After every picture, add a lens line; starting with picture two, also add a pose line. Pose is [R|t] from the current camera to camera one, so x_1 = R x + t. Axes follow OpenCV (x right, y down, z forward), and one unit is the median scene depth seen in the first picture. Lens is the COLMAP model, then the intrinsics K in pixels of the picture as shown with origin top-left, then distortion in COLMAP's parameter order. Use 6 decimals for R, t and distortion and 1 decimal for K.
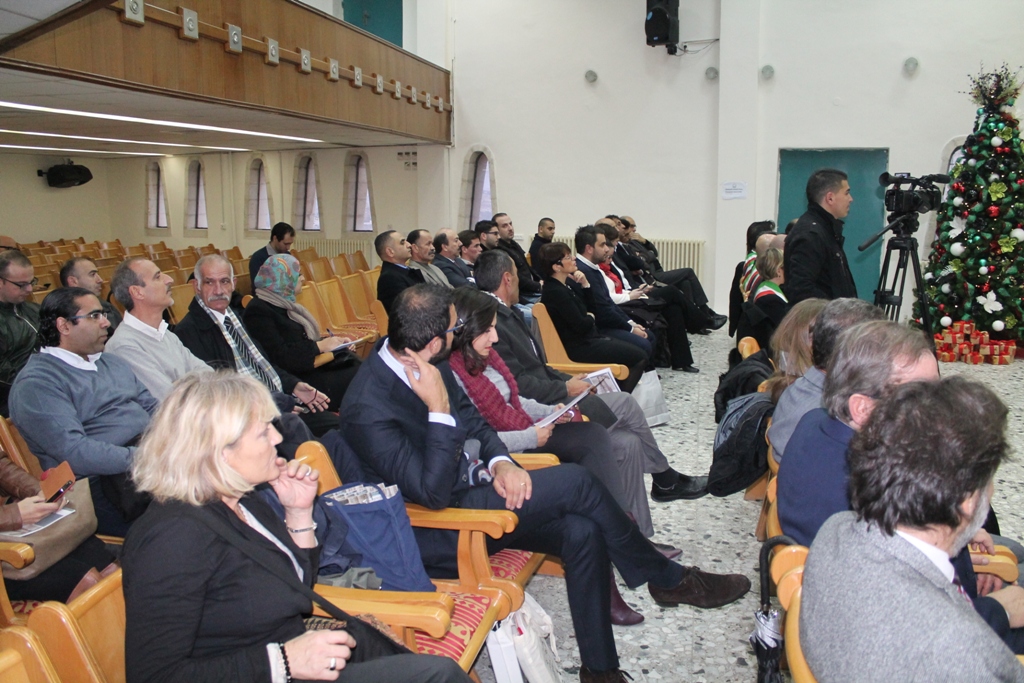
lens RADIAL K [[853.7, 0, 512.0], [0, 853.7, 341.5], [0, 0, 1]] dist [-0.169282, 0.150259]
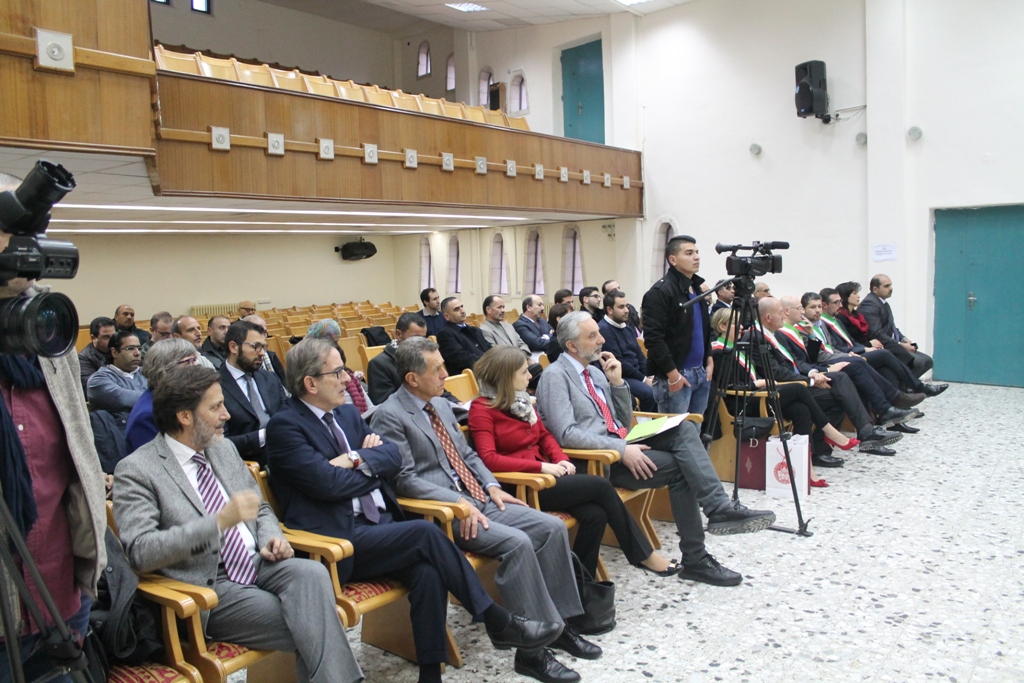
lens RADIAL K [[853.7, 0, 512.0], [0, 853.7, 341.5], [0, 0, 1]] dist [-0.169282, 0.150259]
pose [[0.915445, 0.010101, -0.402317, 0.218683], [-0.039818, 0.997053, -0.065570, 0.008933], [0.400469, 0.076046, 0.913149, -0.069063]]
